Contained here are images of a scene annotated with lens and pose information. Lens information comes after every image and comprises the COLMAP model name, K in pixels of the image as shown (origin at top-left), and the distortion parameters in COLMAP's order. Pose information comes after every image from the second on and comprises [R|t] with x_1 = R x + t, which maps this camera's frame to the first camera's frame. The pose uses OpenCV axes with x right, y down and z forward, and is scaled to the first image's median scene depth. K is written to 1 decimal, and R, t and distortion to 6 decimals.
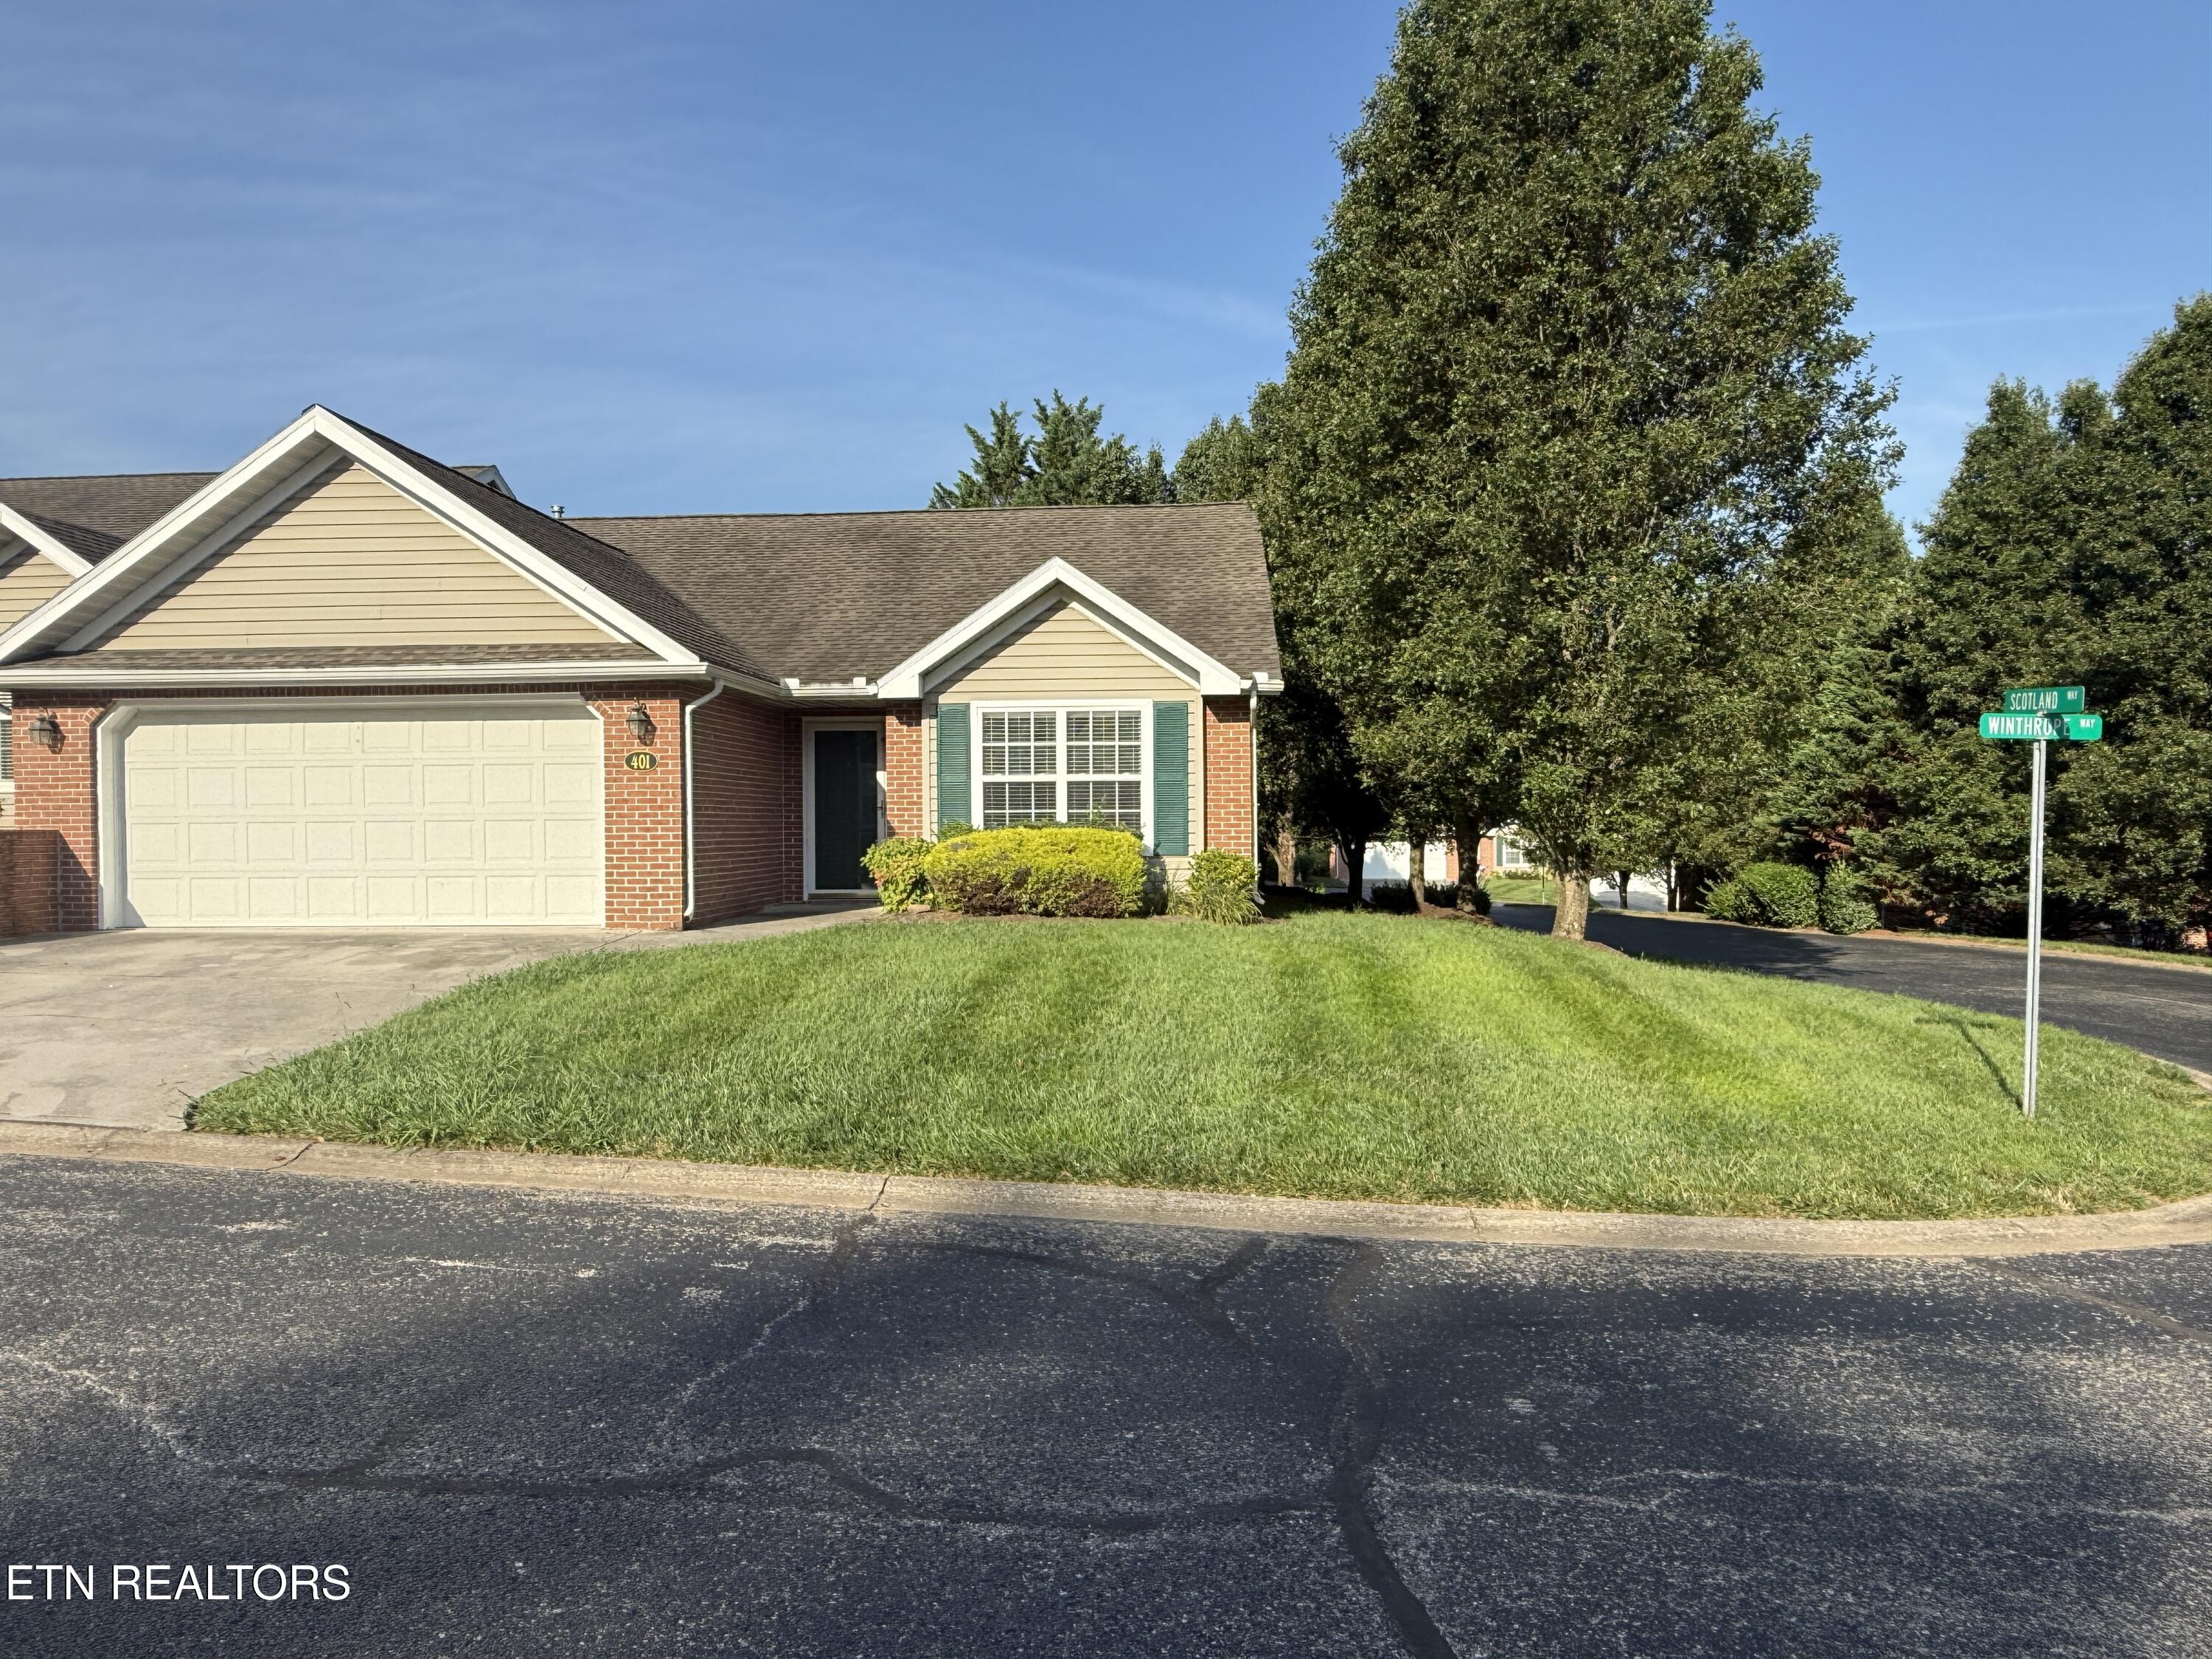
lens RADIAL K [[1474.5, 0, 1113.5], [0, 1474.5, 835.4], [0, 0, 1]] dist [0.001591, -0.001386]
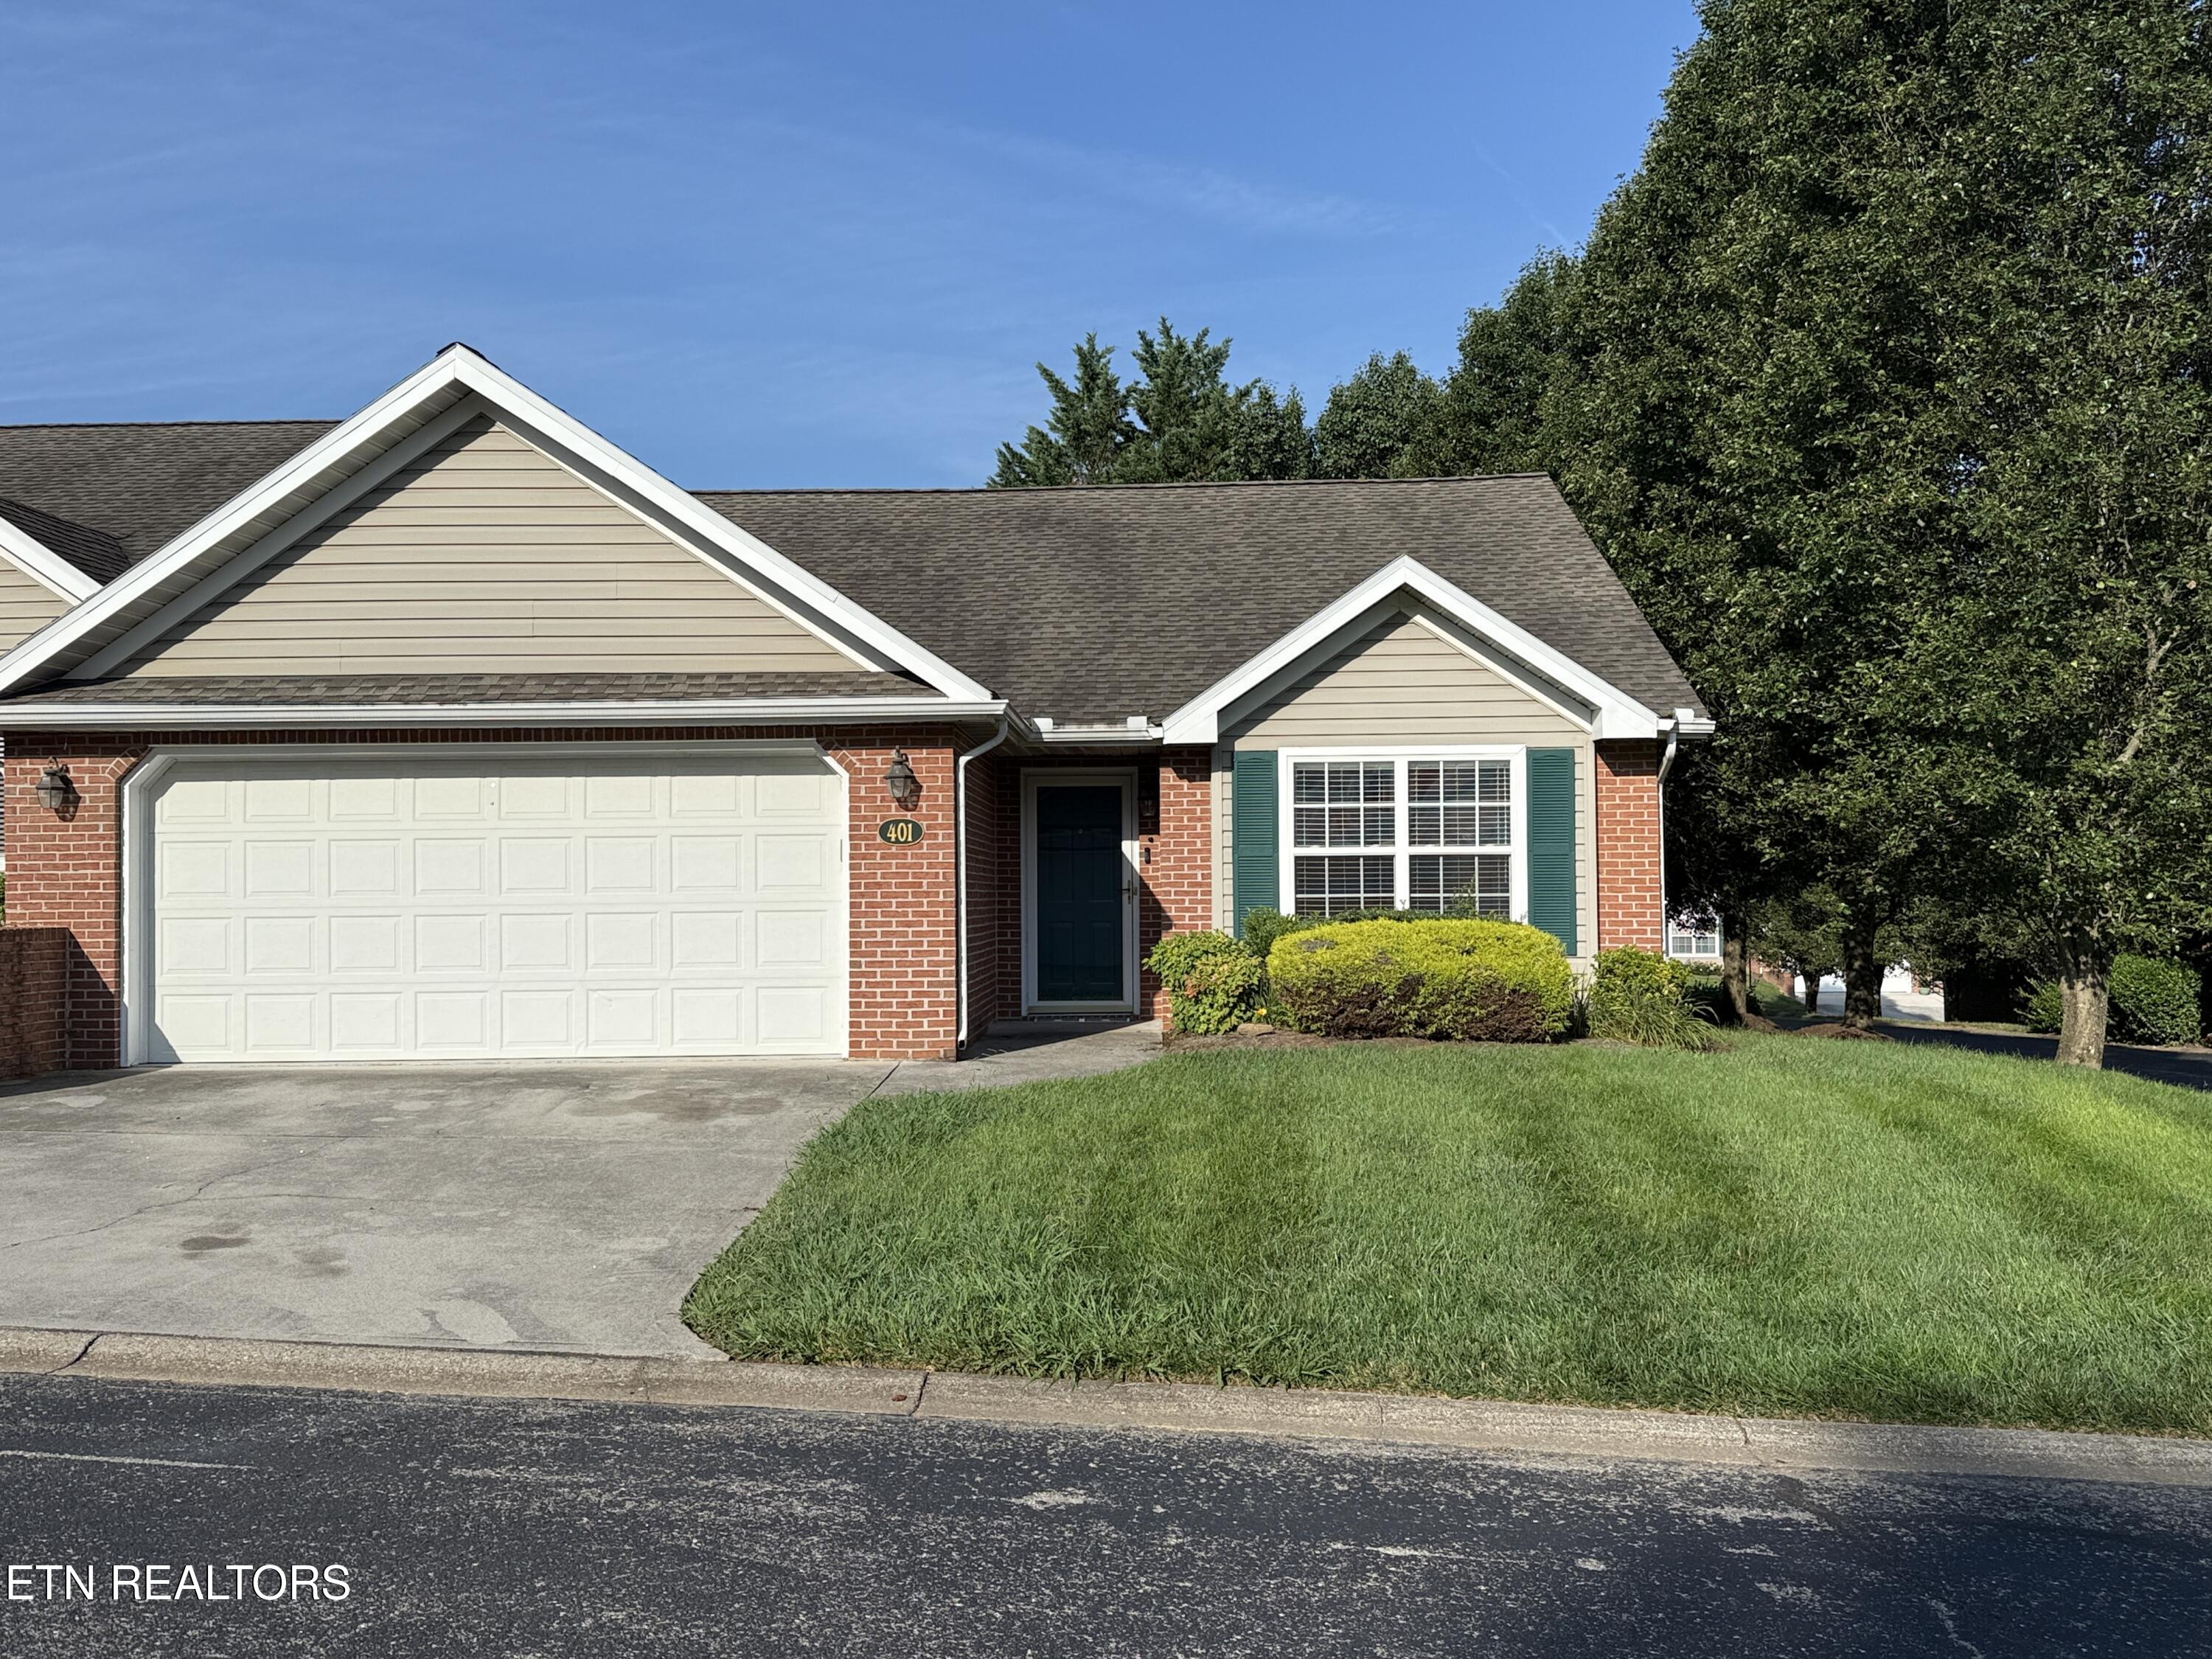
lens RADIAL K [[1993.1, 0, 1105.2], [0, 1993.1, 835.2], [0, 0, 1]] dist [0.200609, -0.449635]
pose [[0.999582, -0.001063, 0.028877, -0.239890], [0.002161, 0.999275, -0.038018, -0.009749], [-0.028816, 0.038065, 0.998860, -0.004563]]
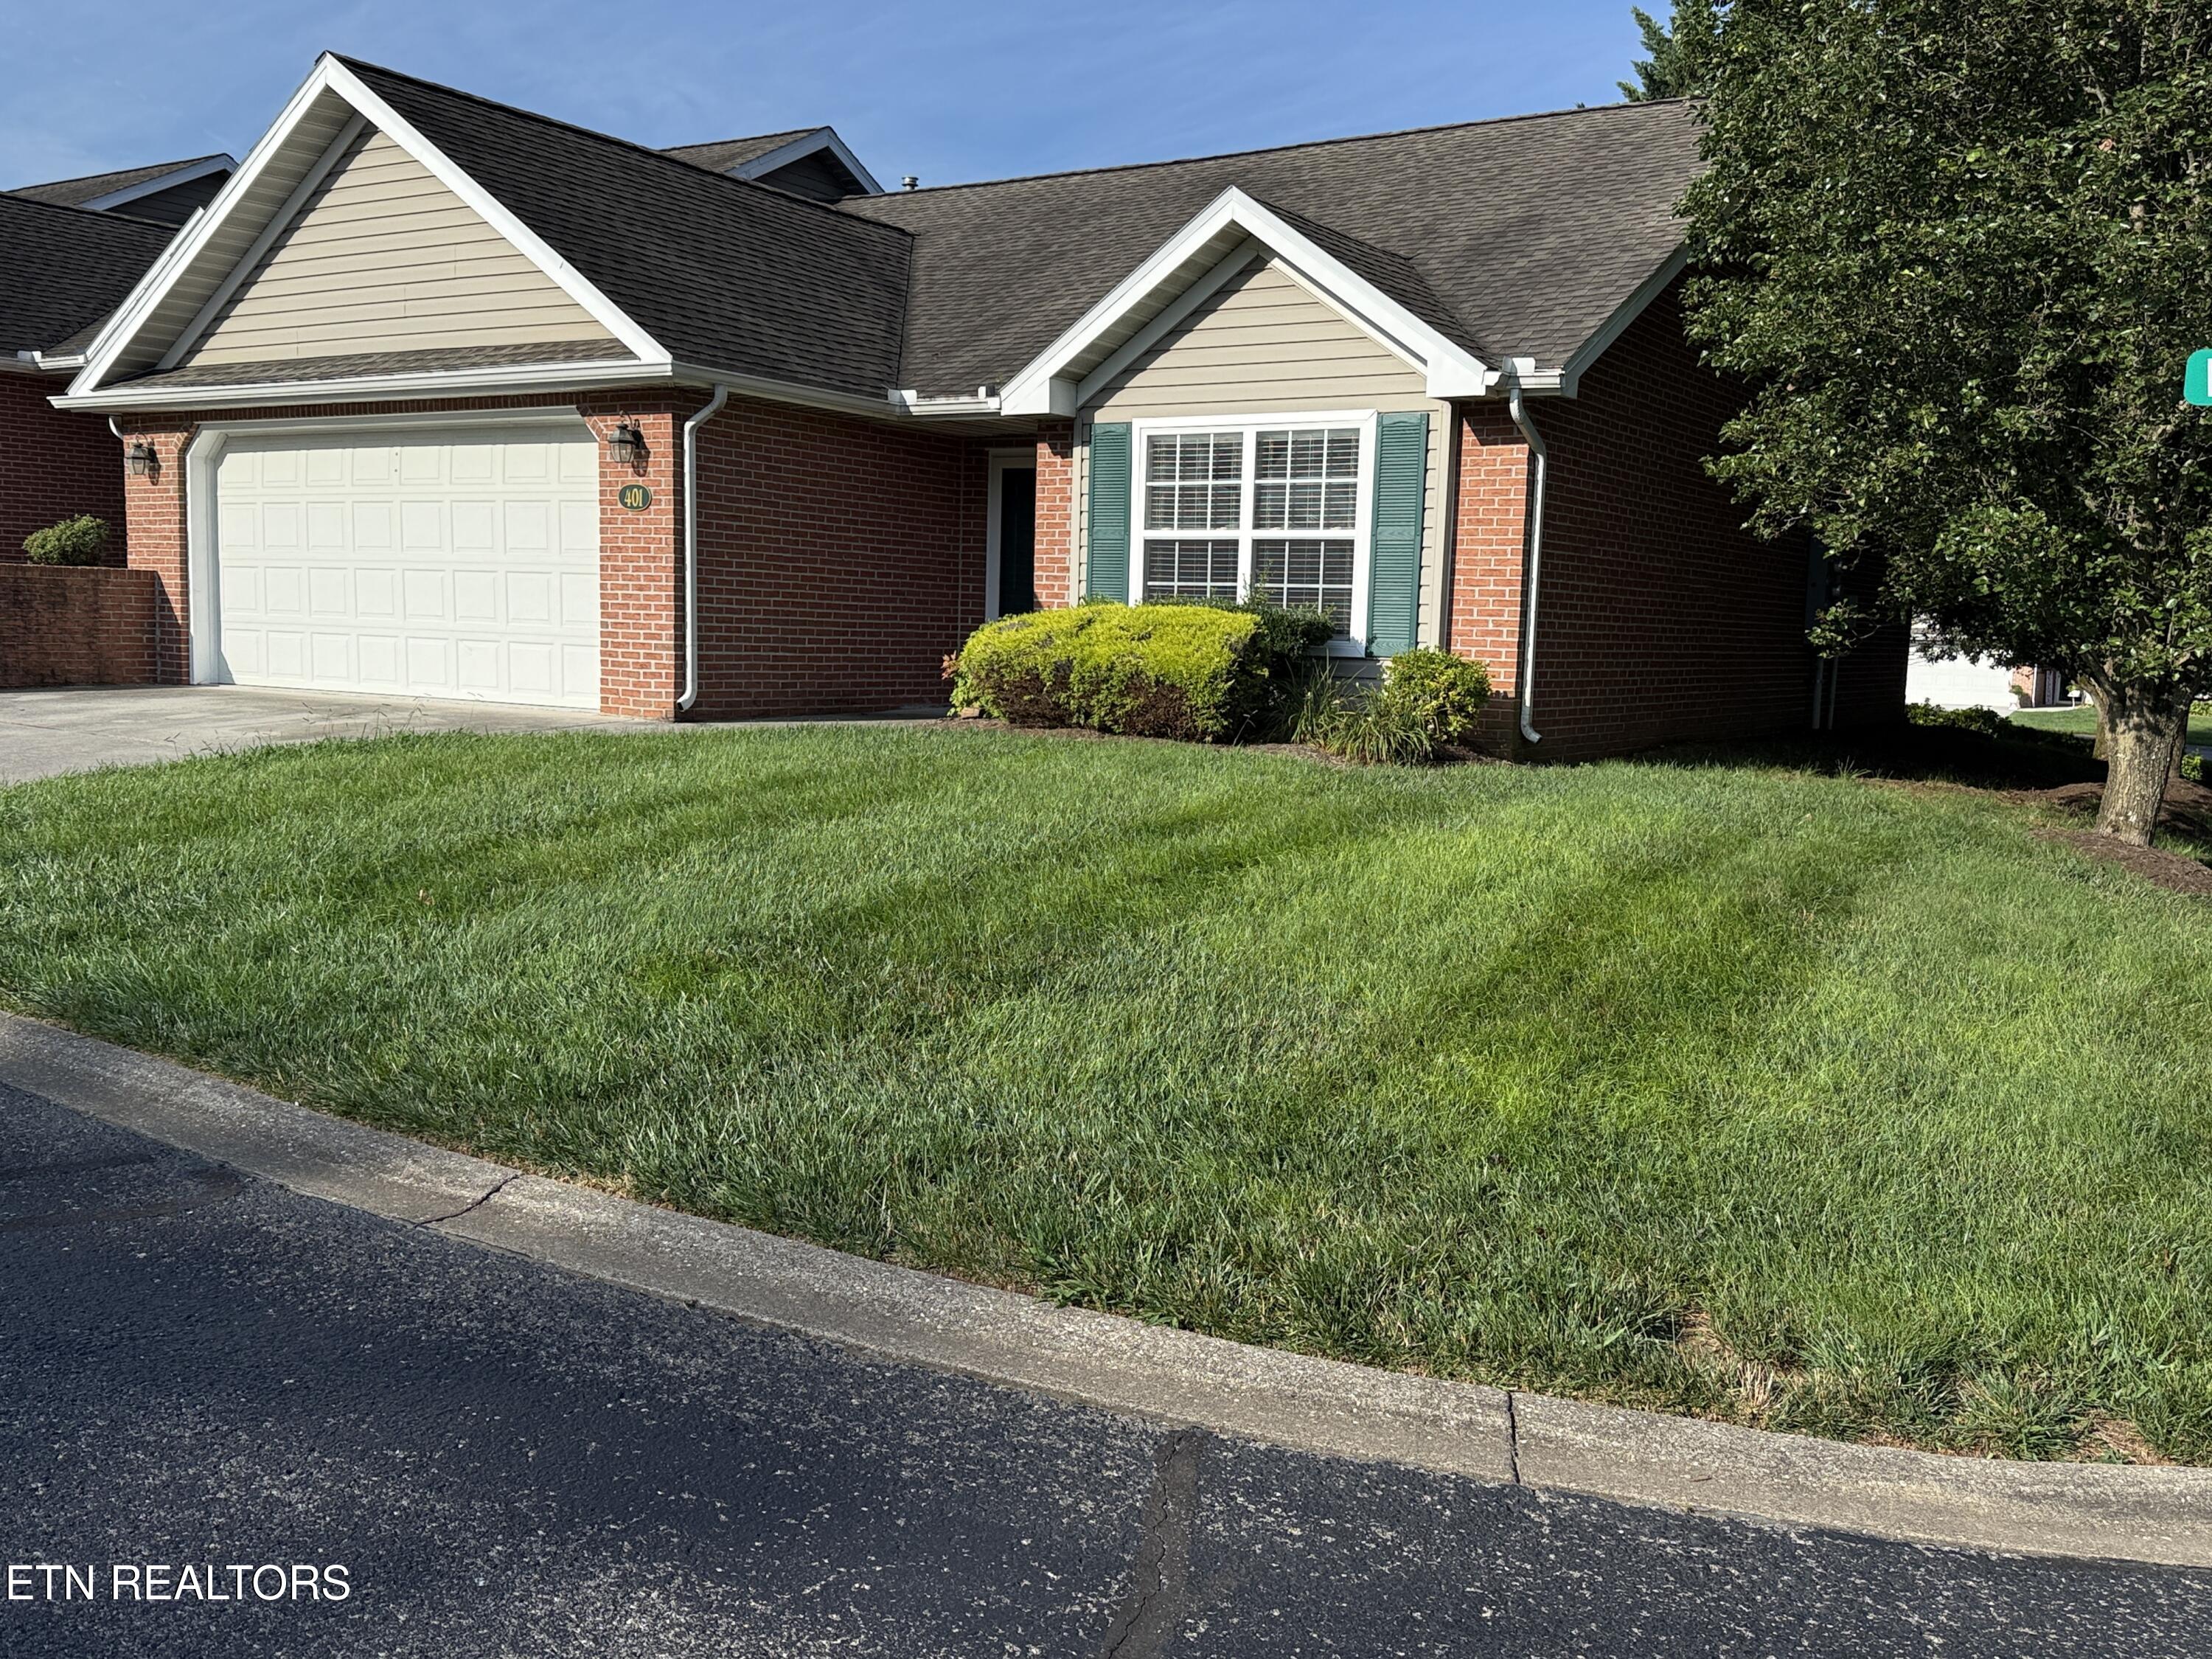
lens RADIAL K [[1993.1, 0, 1105.2], [0, 1993.1, 835.2], [0, 0, 1]] dist [0.200609, -0.449635]
pose [[0.871228, 0.083445, -0.483734, 0.403267], [-0.040131, 0.994255, 0.099232, 0.010189], [0.489235, -0.067041, 0.869571, 0.190764]]
